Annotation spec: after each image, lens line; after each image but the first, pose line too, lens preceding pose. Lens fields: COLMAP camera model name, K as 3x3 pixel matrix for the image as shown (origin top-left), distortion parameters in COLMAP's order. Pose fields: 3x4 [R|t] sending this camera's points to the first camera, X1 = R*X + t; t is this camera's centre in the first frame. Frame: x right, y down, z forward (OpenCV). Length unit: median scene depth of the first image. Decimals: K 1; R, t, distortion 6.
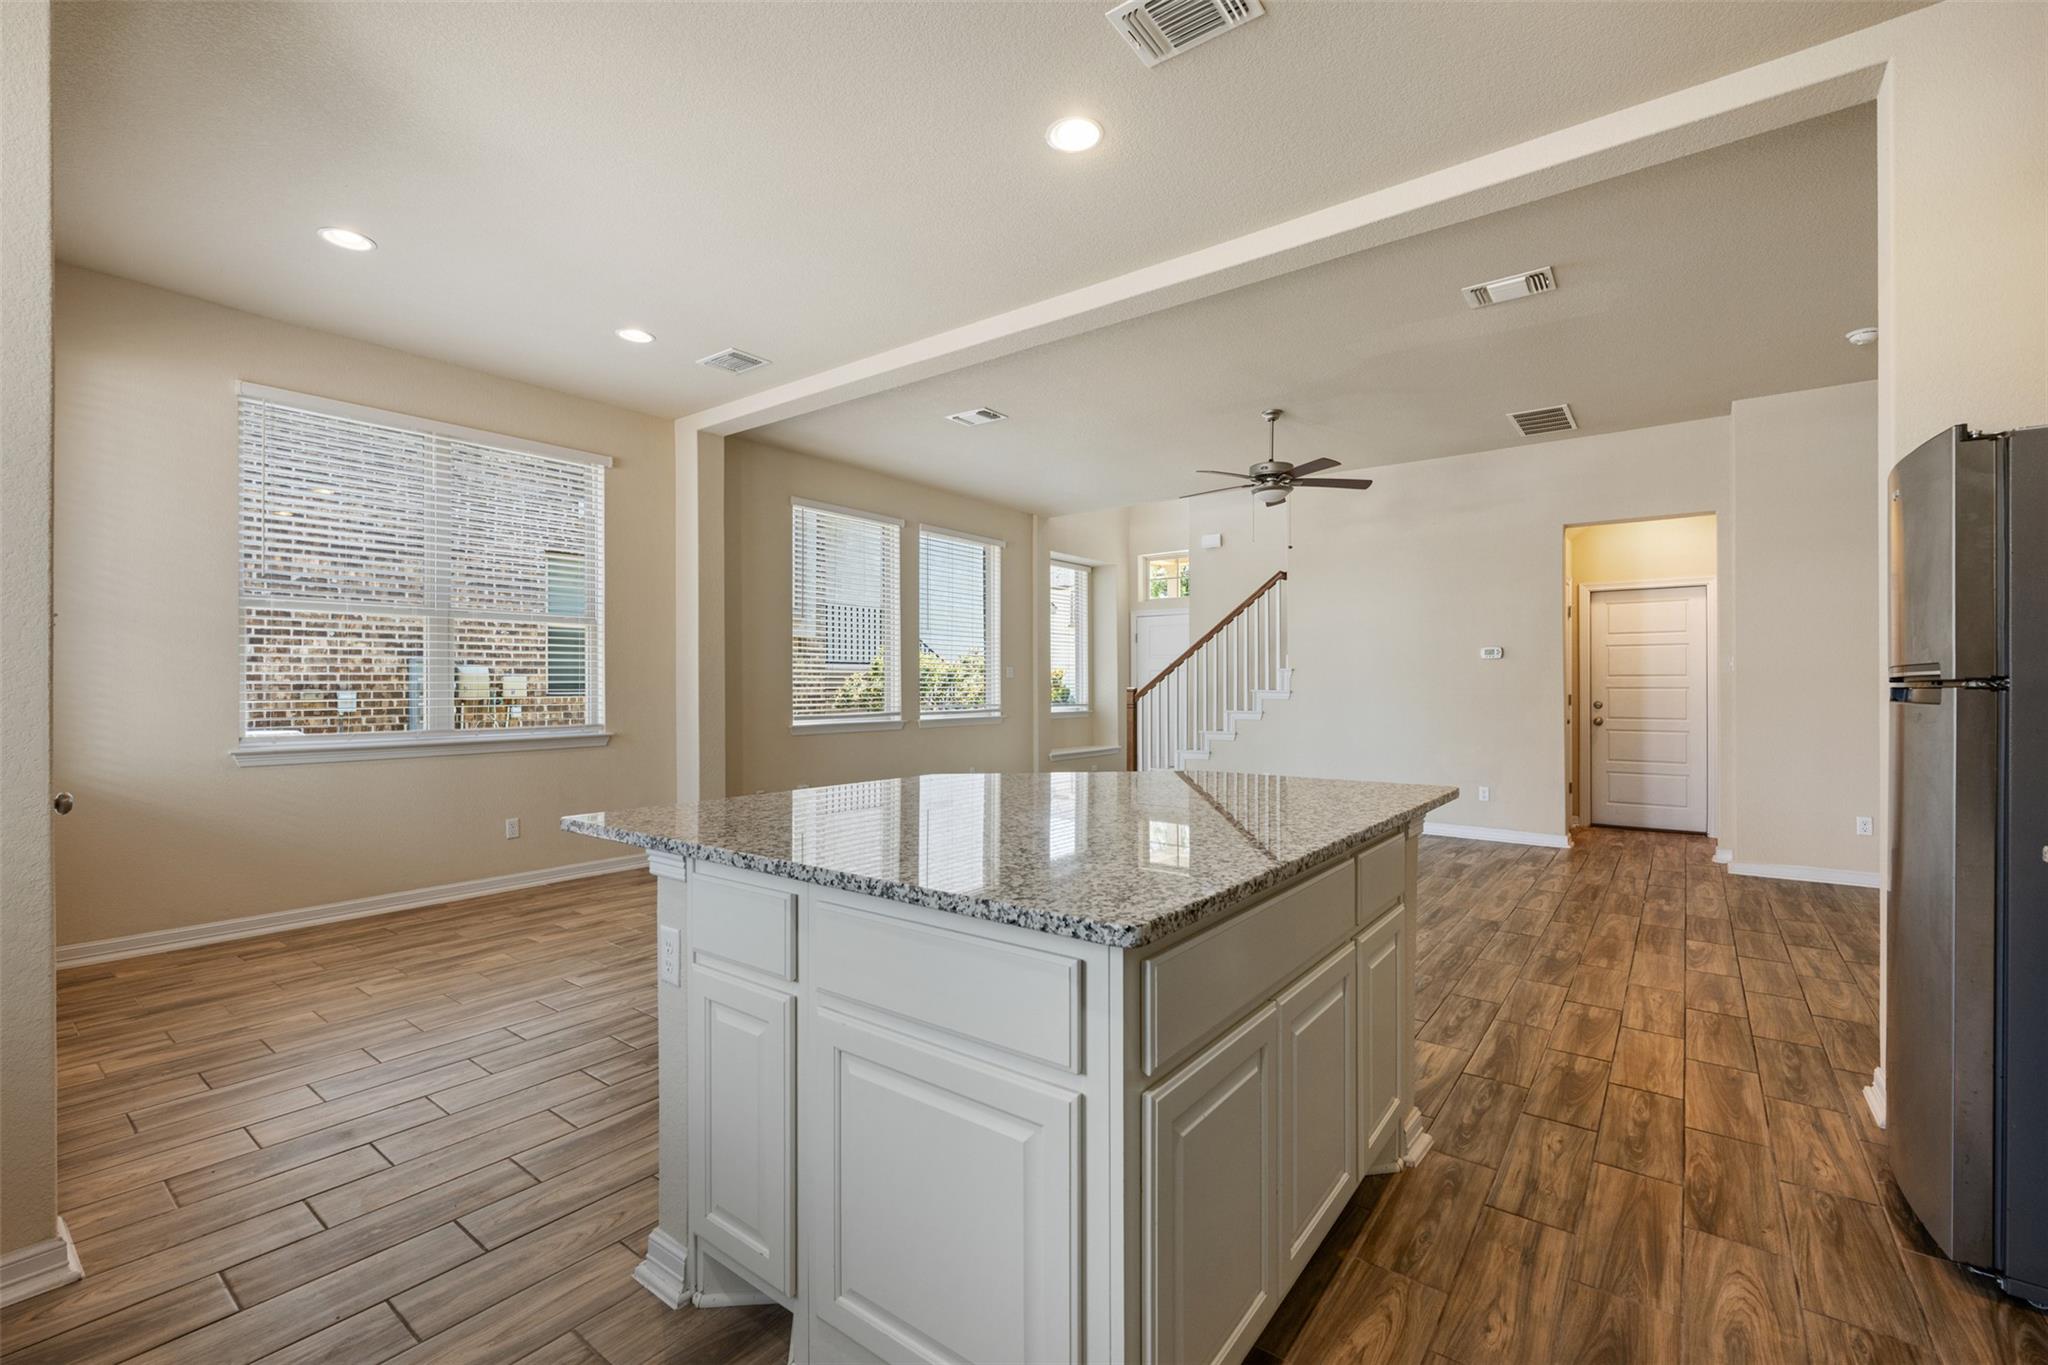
lens RADIAL K [[871.5, 0, 1015.3], [0, 871.5, 683.8], [0, 0, 1]] dist [-0.017980, 0.000968]
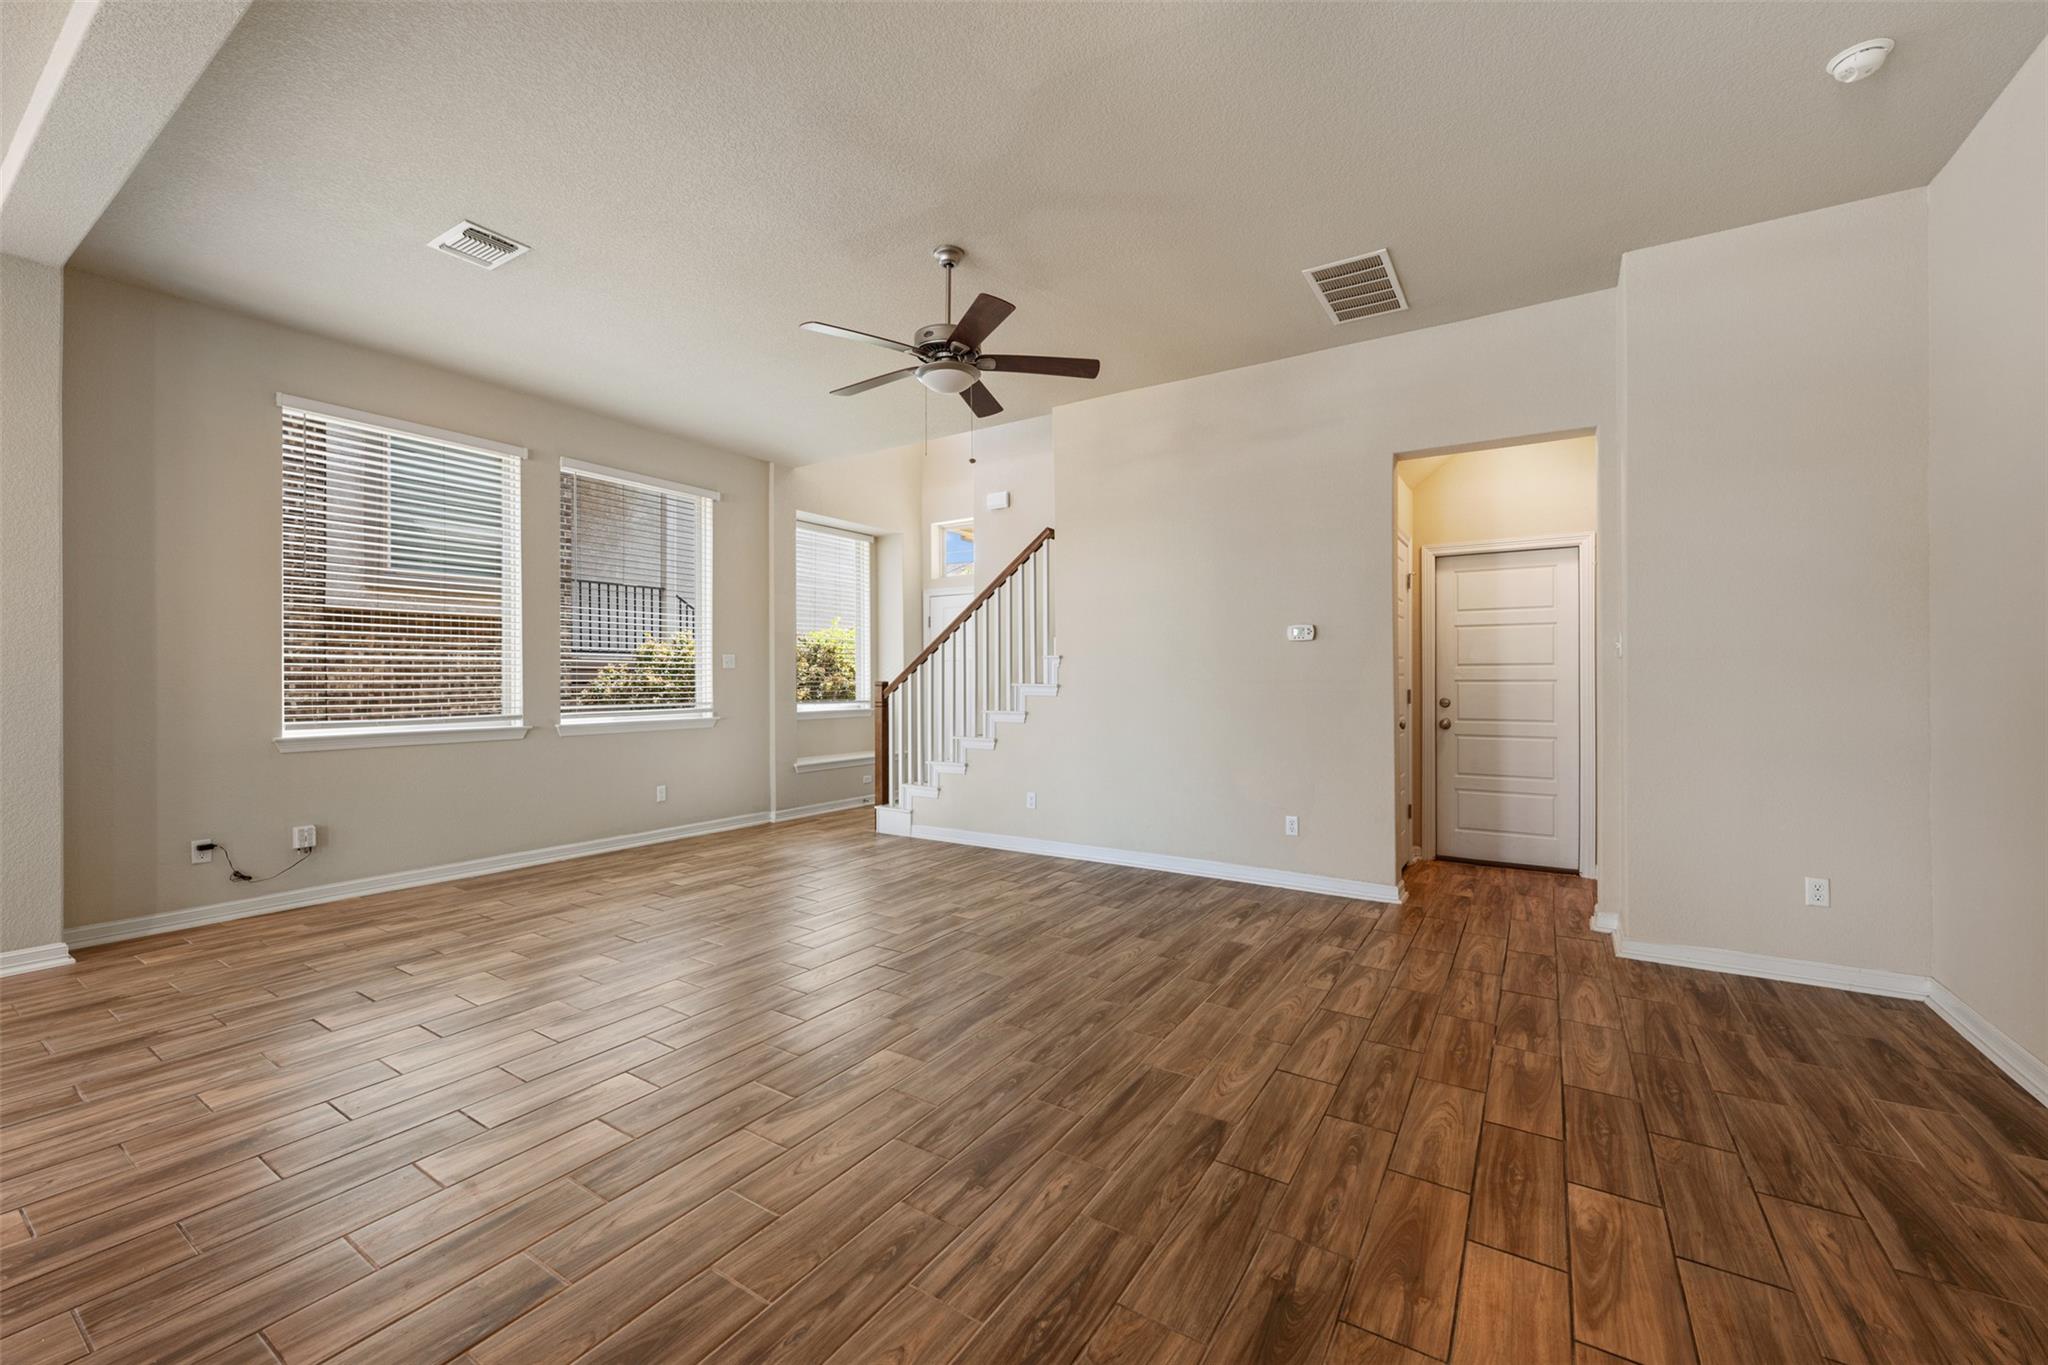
lens RADIAL K [[805.3, 0, 1030.9], [0, 805.3, 680.7], [0, 0, 1]] dist [-0.004604, -0.000478]
pose [[0.995696, -0.000714, 0.092681, 0.249462], [0.000319, 0.999991, 0.004276, 0.001470], [-0.092683, -0.004228, 0.995687, 0.331988]]
